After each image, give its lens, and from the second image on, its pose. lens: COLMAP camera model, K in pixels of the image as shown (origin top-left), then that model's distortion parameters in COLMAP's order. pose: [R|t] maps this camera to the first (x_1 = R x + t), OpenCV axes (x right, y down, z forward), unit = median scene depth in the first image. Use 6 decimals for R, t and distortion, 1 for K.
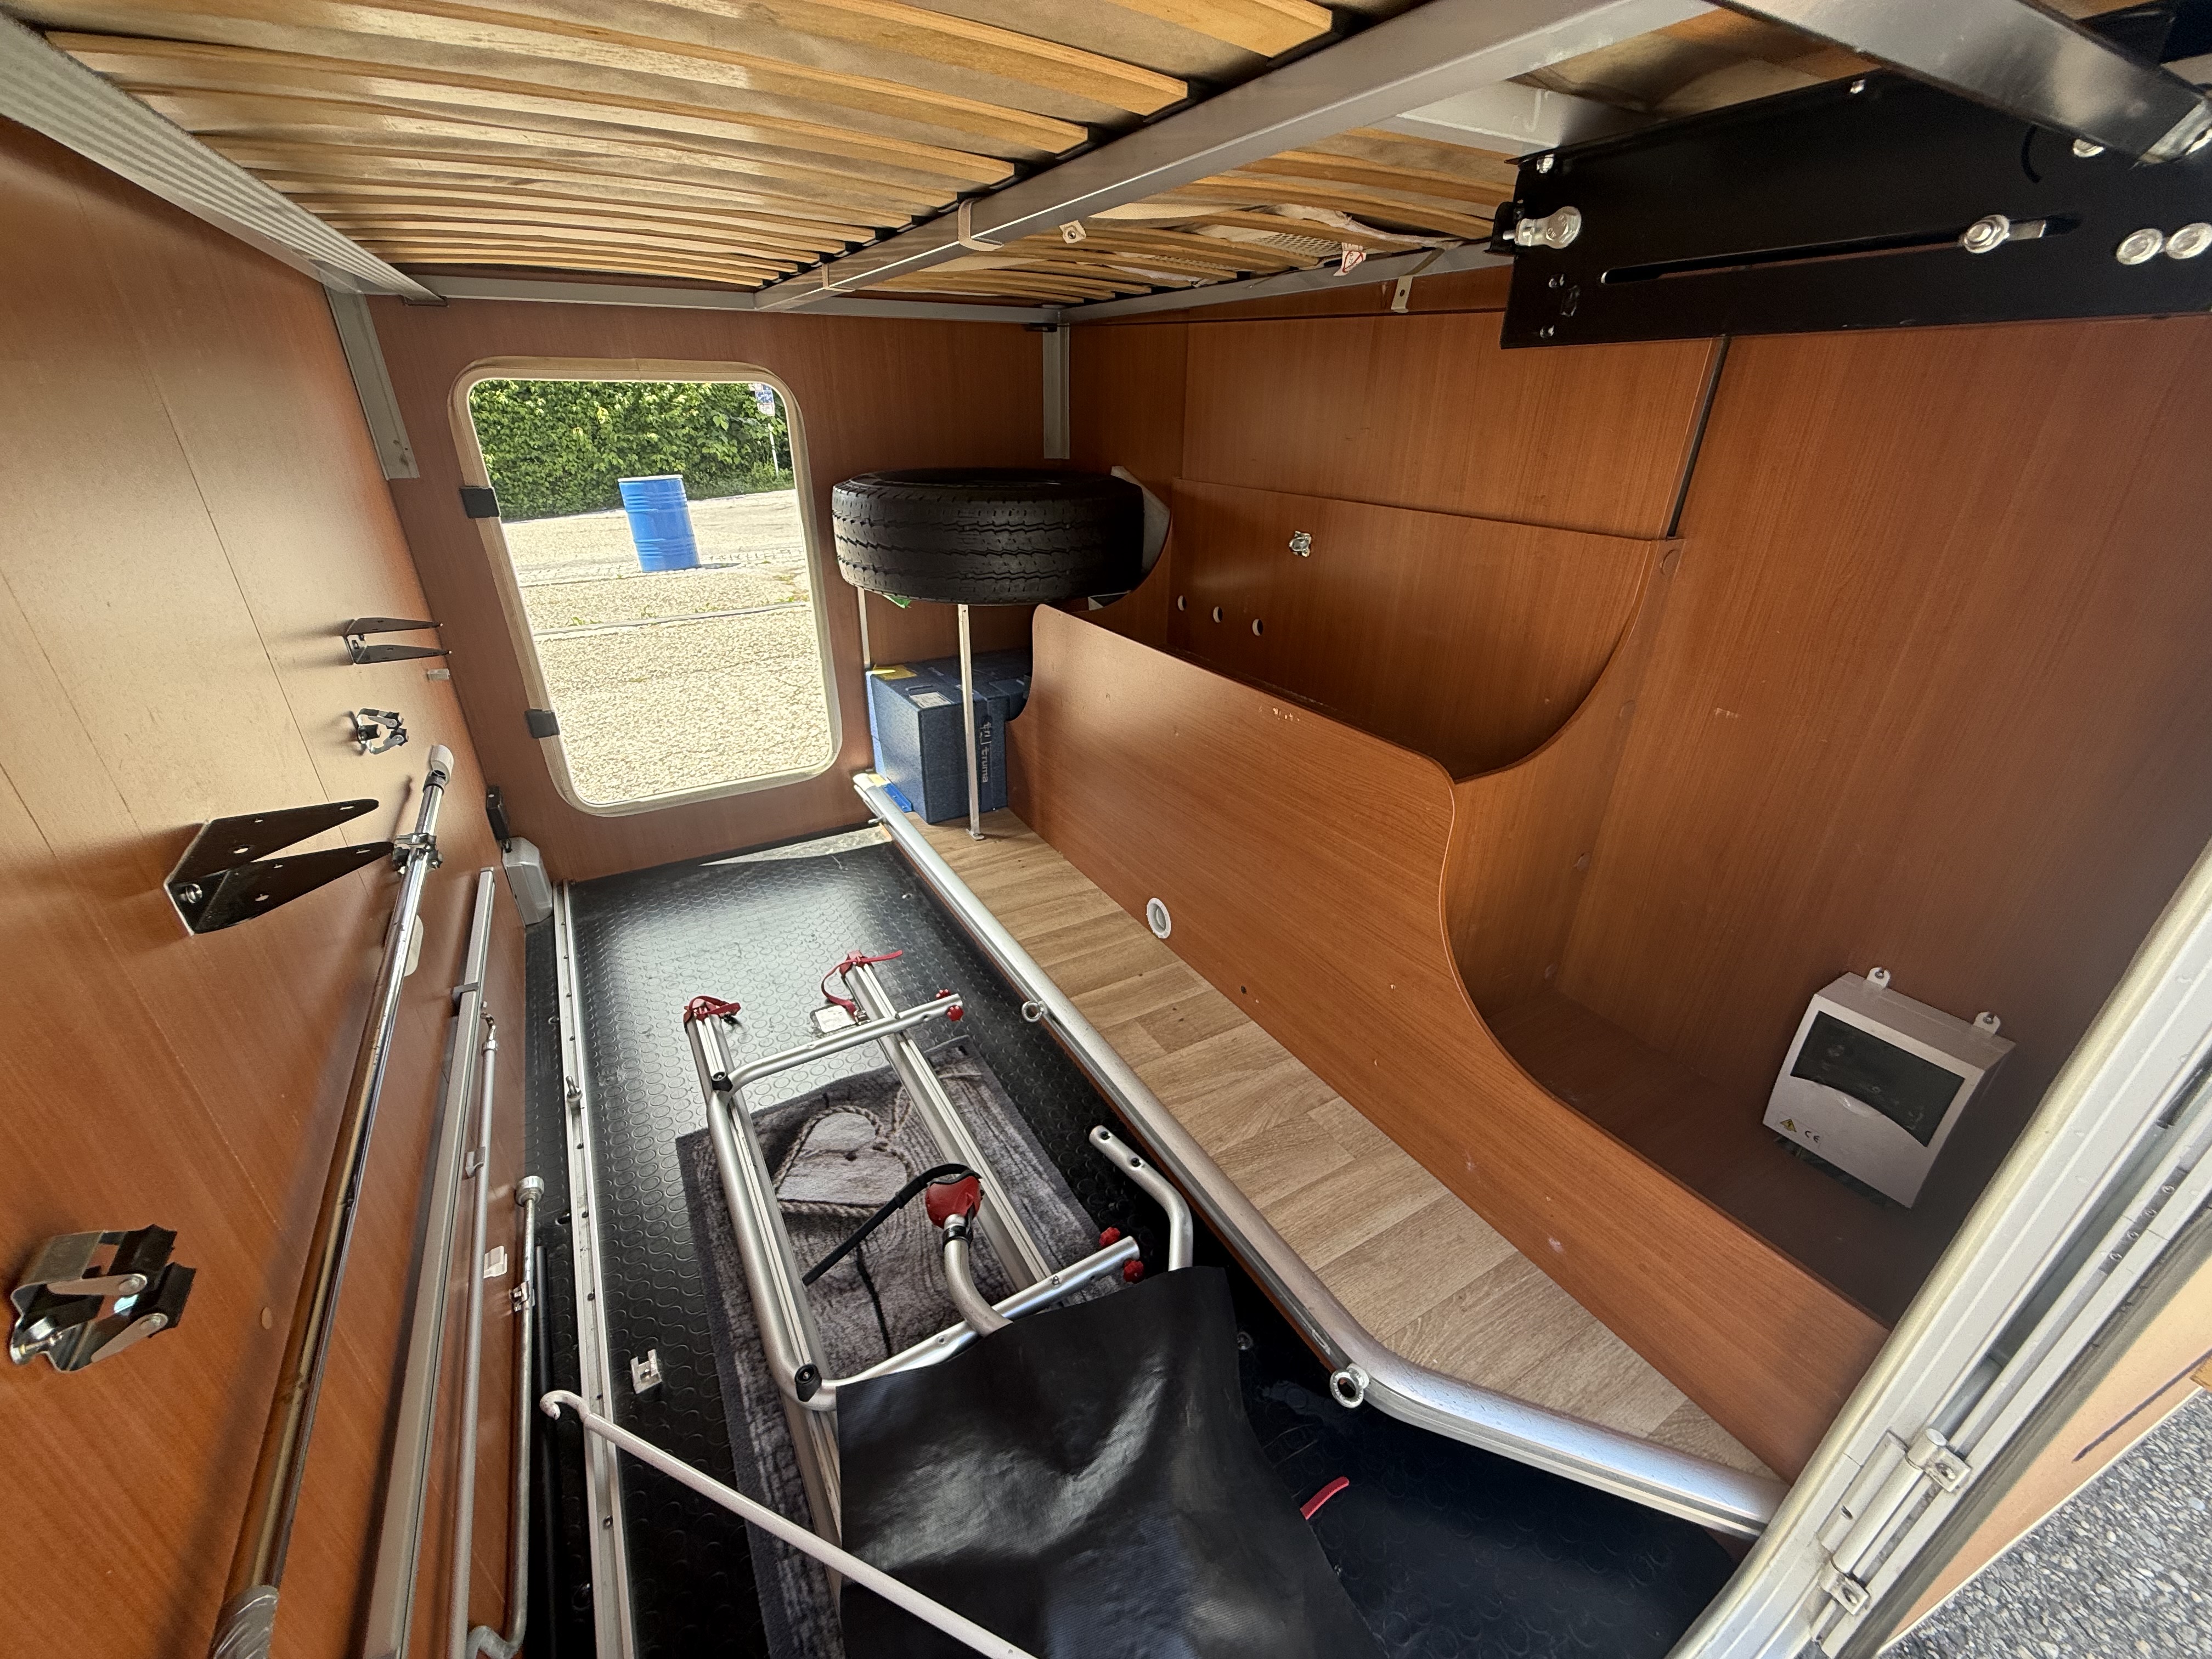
lens RADIAL K [[878.9, 0, 1109.8], [0, 878.9, 834.4], [0, 0, 1]] dist [0.002332, -0.000214]
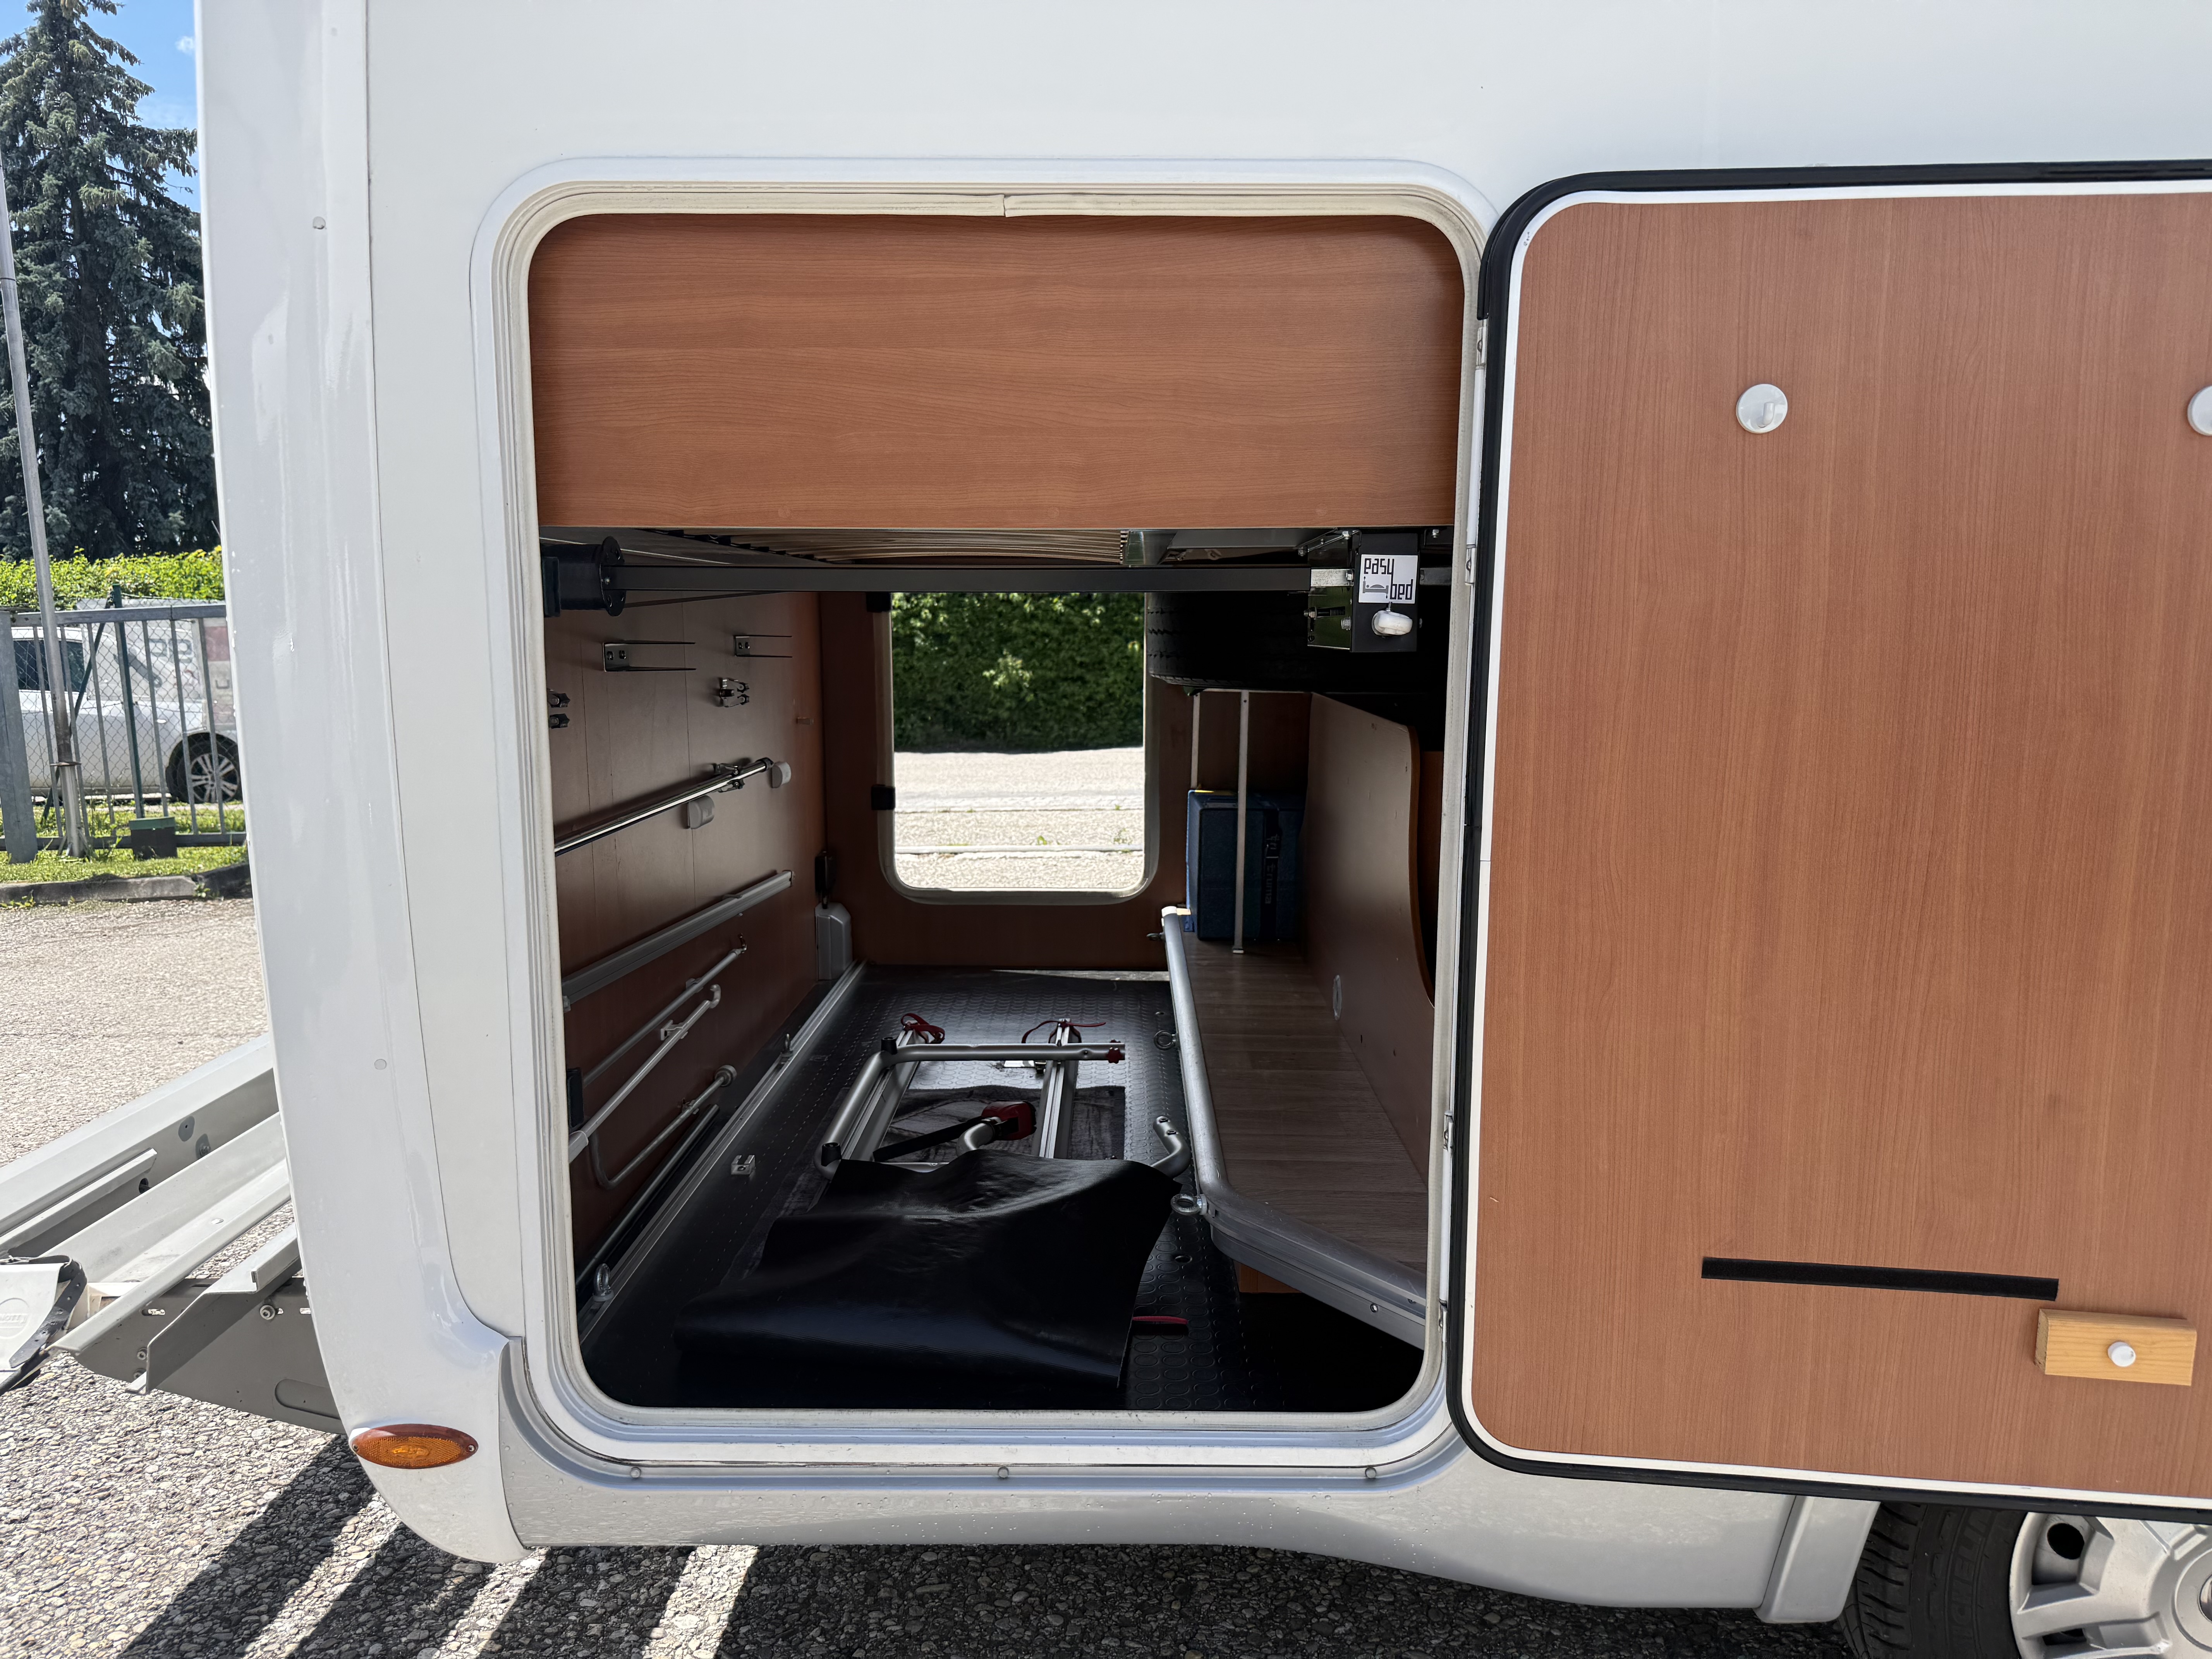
lens RADIAL K [[1503.6, 0, 1105.3], [0, 1503.6, 848.6], [0, 0, 1]] dist [0.010239, -0.022908]
pose [[0.859804, 0.073047, -0.505372, 0.422662], [-0.222146, 0.944657, -0.241401, 0.256998], [0.459769, 0.319823, 0.828447, -0.300252]]
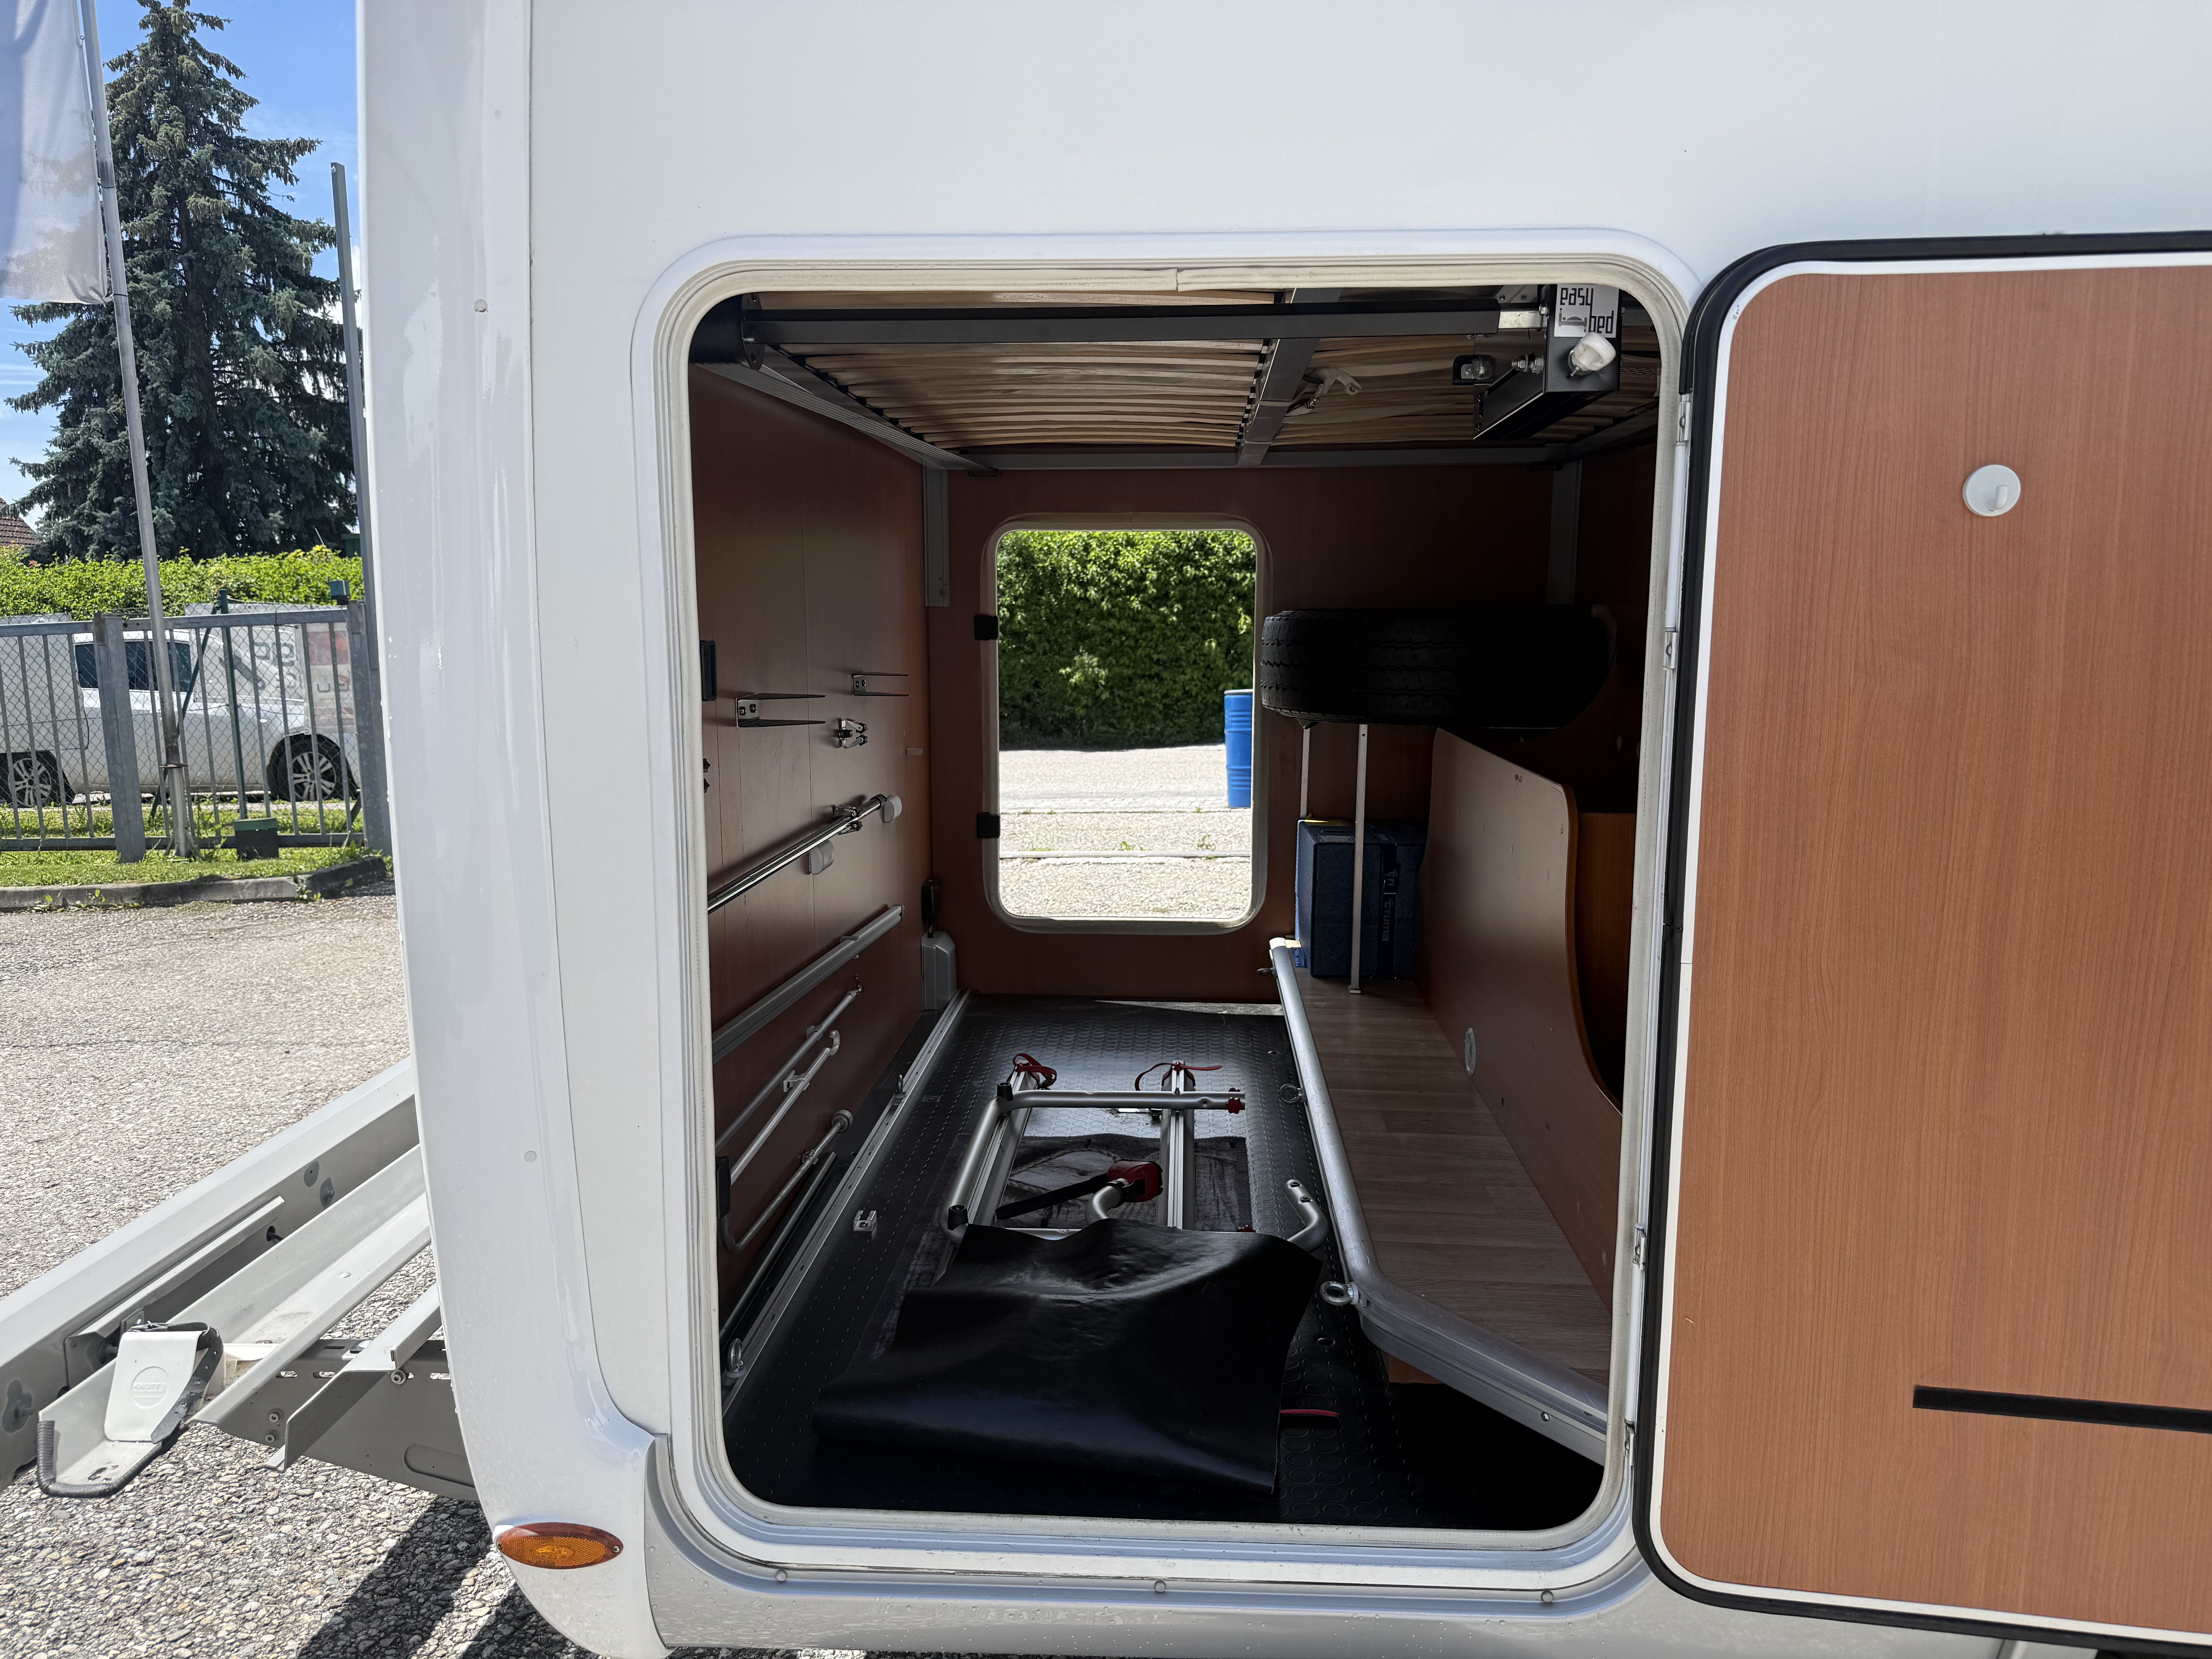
lens RADIAL K [[1503.6, 0, 1107.3], [0, 1503.6, 827.1], [0, 0, 1]] dist [0.010239, -0.022908]
pose [[0.835050, 0.072382, -0.545392, 0.378761], [-0.238295, 0.941082, -0.239959, 0.225740], [0.495890, 0.330342, 0.803099, -0.310667]]
